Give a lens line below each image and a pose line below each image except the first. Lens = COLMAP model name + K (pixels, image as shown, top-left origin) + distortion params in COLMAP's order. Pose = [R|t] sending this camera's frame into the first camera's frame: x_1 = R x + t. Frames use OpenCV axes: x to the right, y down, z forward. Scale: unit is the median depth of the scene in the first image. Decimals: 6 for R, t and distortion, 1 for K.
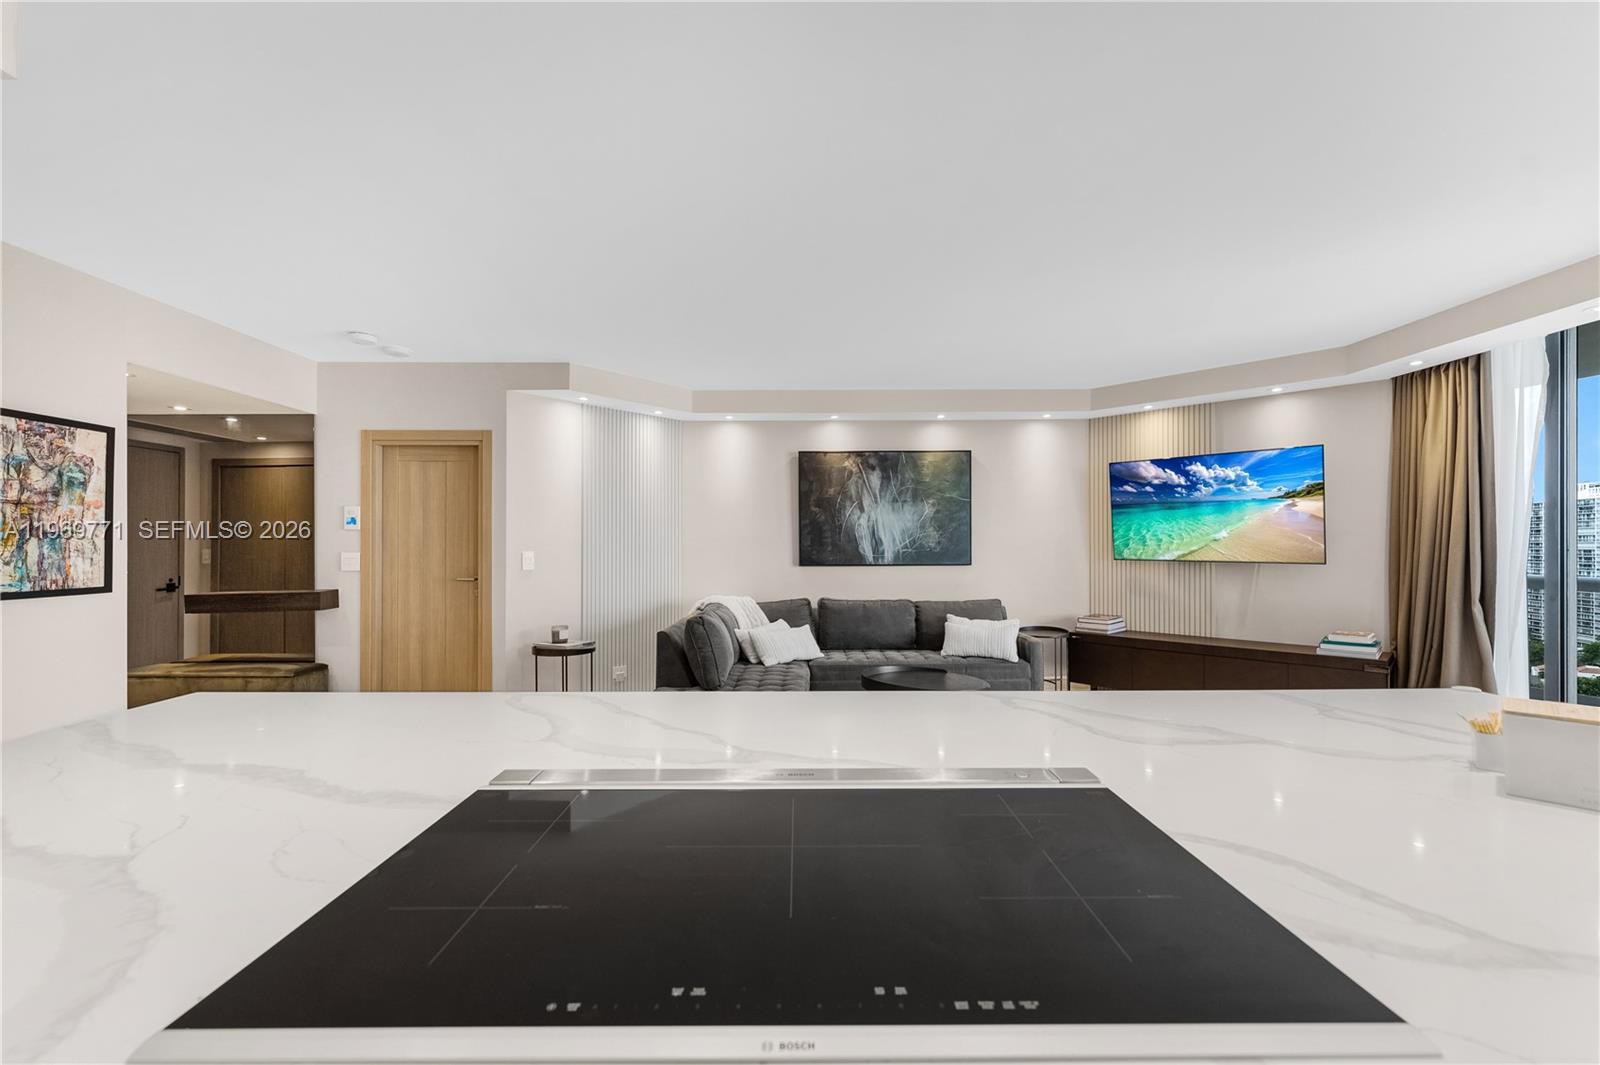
lens RADIAL K [[665.9, 0, 796.7], [0, 665.9, 550.7], [0, 0, 1]] dist [0.018362, -0.003874]
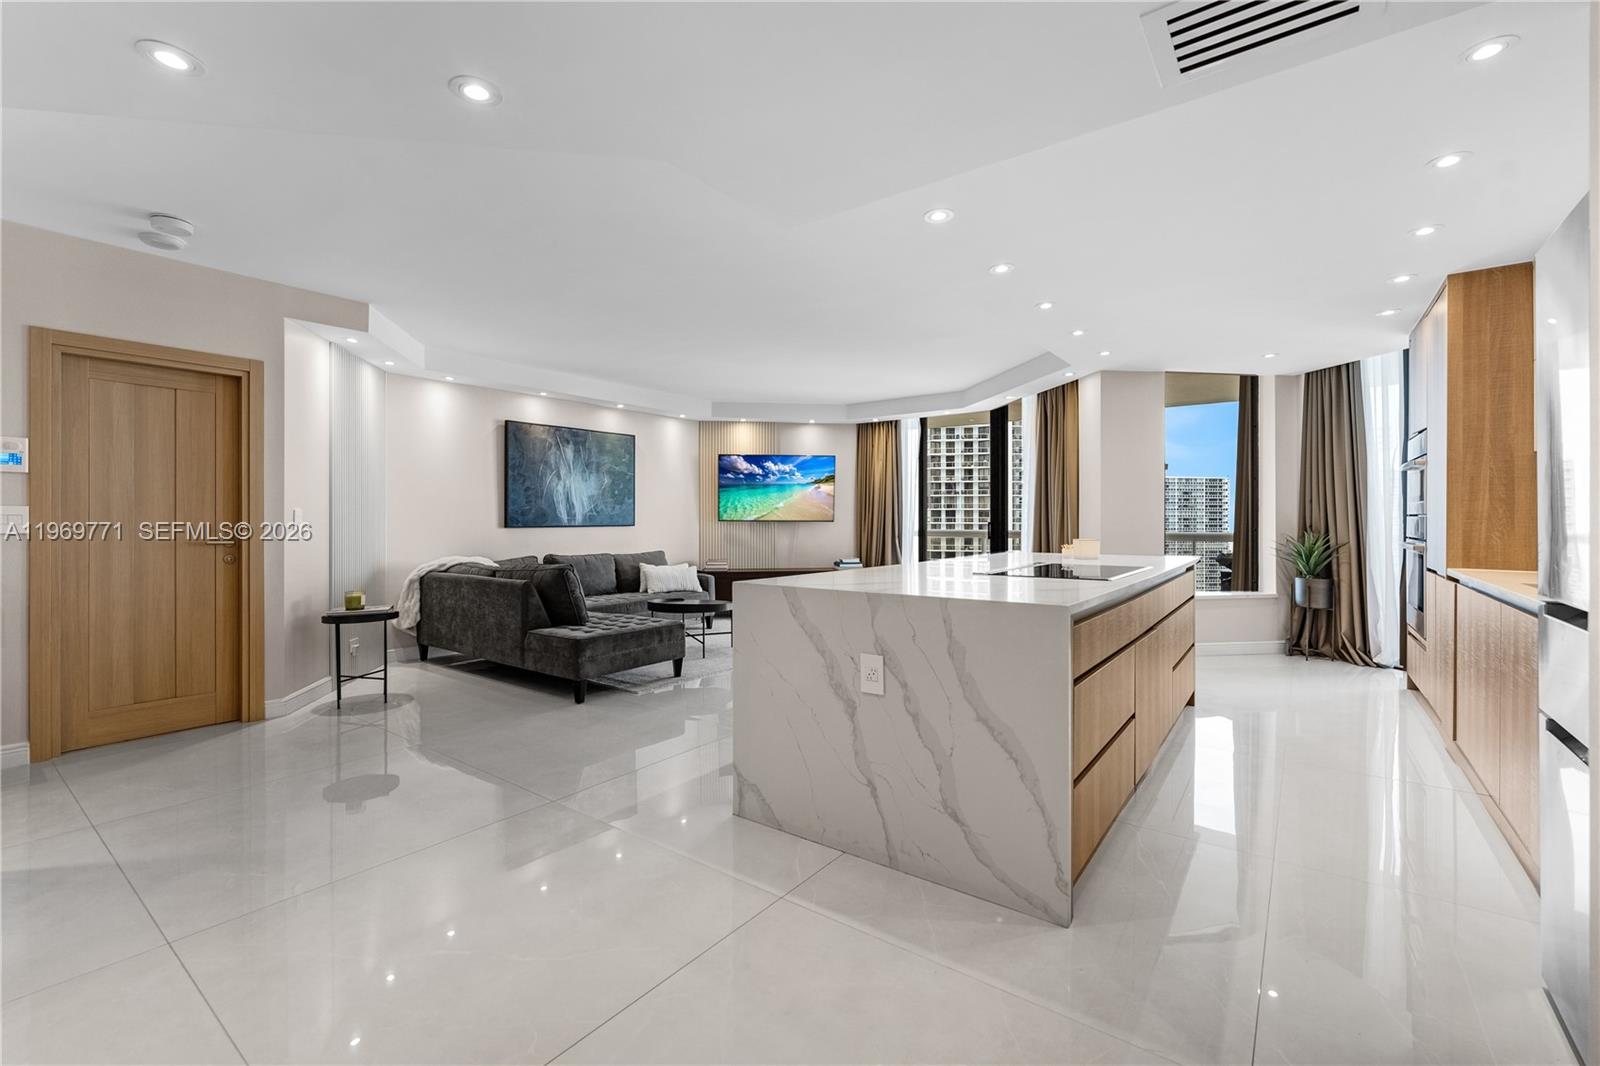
lens RADIAL K [[669.1, 0, 794.7], [0, 669.1, 522.1], [0, 0, 1]] dist [-0.002503, 0.001998]
pose [[0.602287, -0.002789, 0.798274, -0.667675], [0.008082, 0.999964, -0.002604, 0.024250], [-0.798238, 0.008020, 0.602288, -0.019965]]
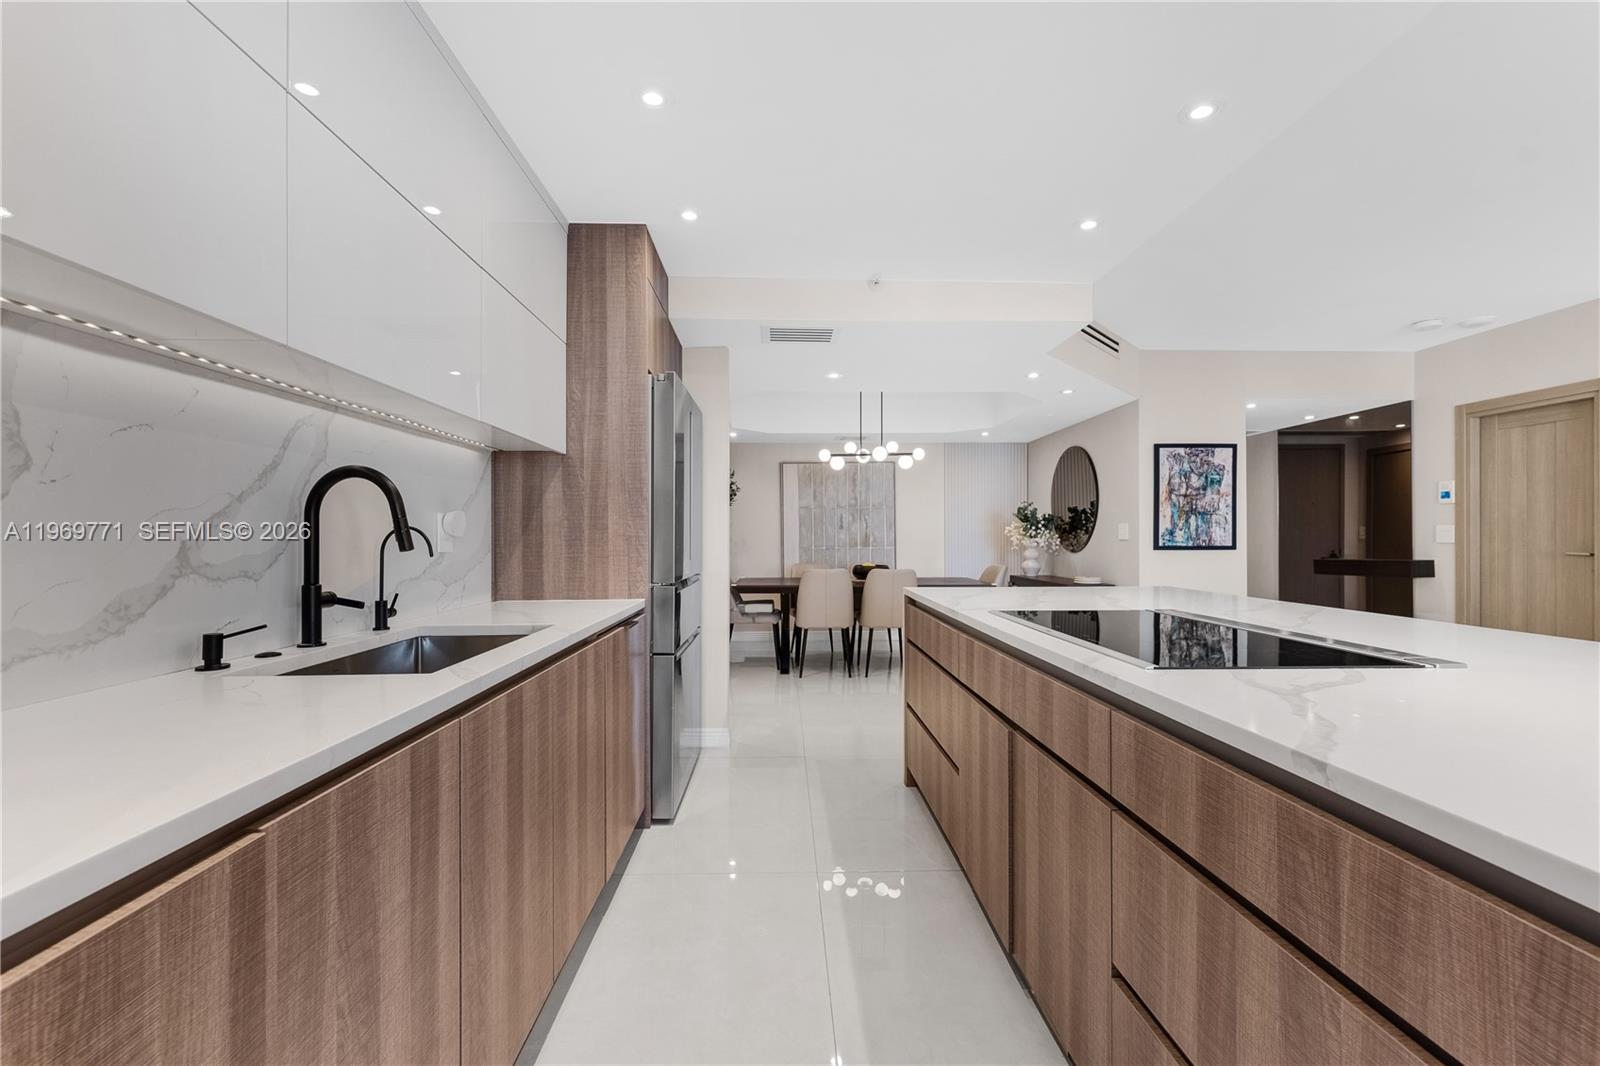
lens RADIAL K [[669.1, 0, 789.5], [0, 669.1, 533.4], [0, 0, 1]] dist [-0.002503, 0.001998]
pose [[0.012473, -0.005213, -0.999909, 0.336236], [-0.006935, 0.999962, -0.005300, 0.025745], [0.999898, 0.007000, 0.012436, -0.031307]]
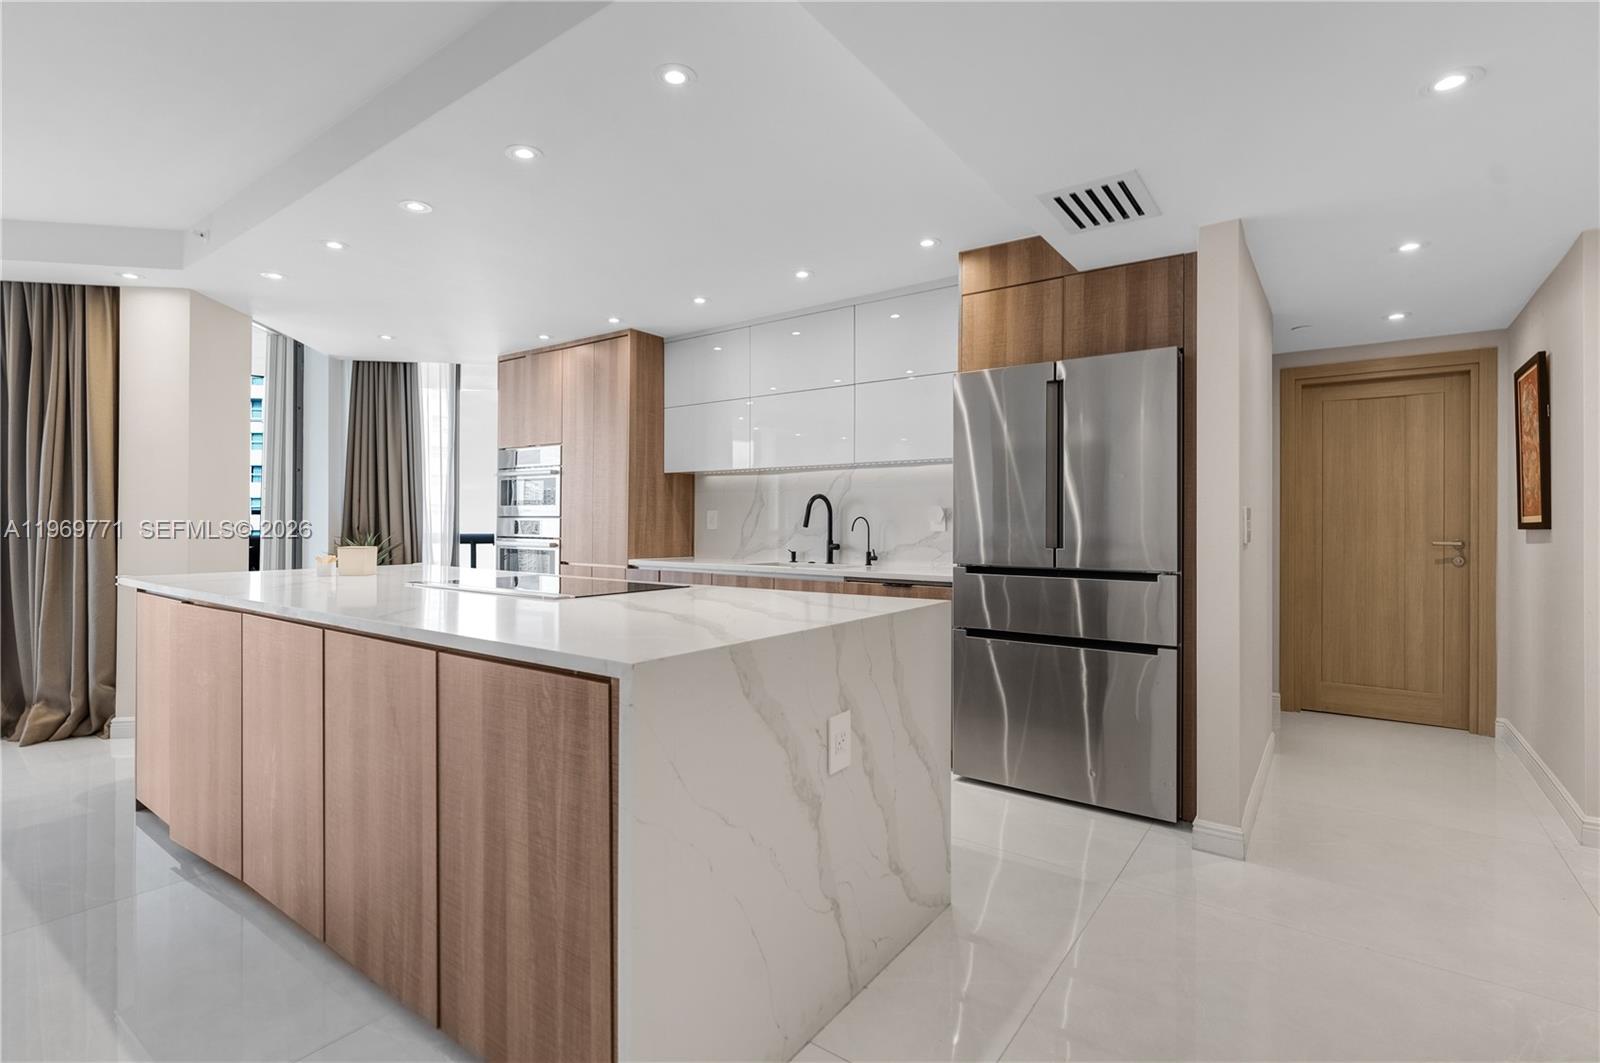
lens RADIAL K [[740.3, 0, 802.1], [0, 740.3, 524.8], [0, 0, 1]] dist [0.001130, -0.000501]
pose [[-0.809397, -0.002471, 0.587257, -0.473658], [0.003116, 0.999959, 0.008502, 0.023094], [-0.587254, 0.008711, -0.809356, 0.494189]]
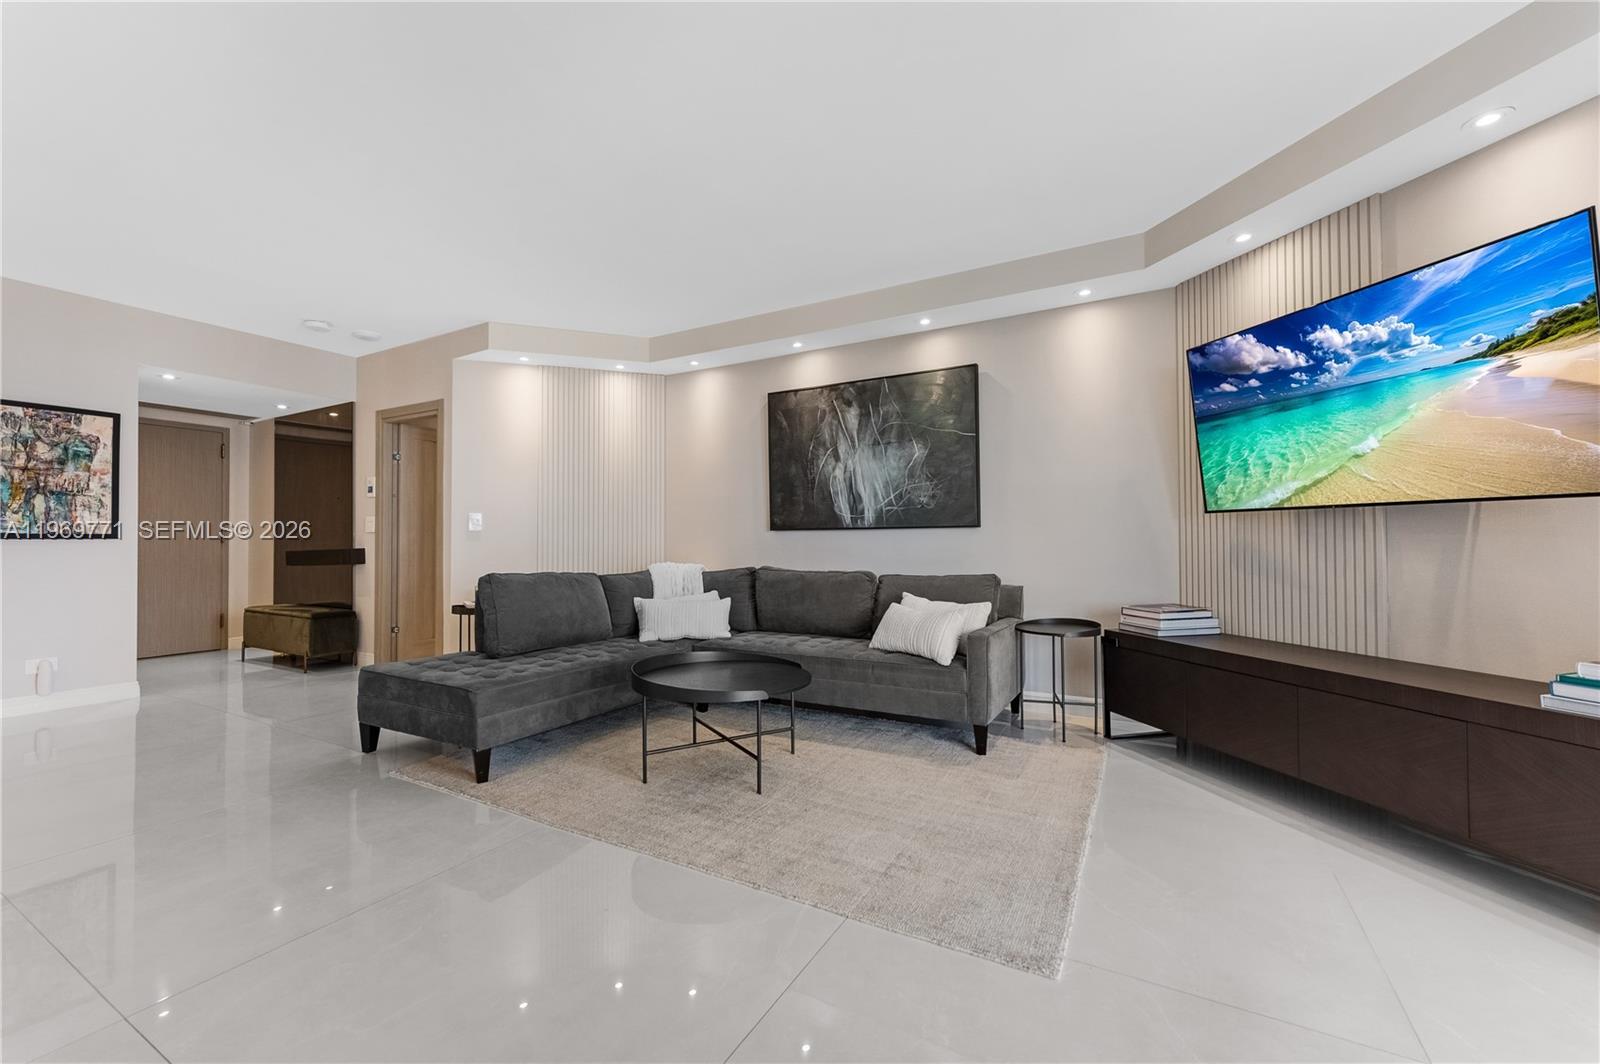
lens RADIAL K [[665.9, 0, 790.0], [0, 665.9, 524.4], [0, 0, 1]] dist [0.018362, -0.003874]
pose [[0.864305, -0.015181, -0.502739, 0.511813], [-0.001544, 0.999460, -0.032834, 0.049233], [0.502966, 0.029155, 0.863814, 0.343407]]
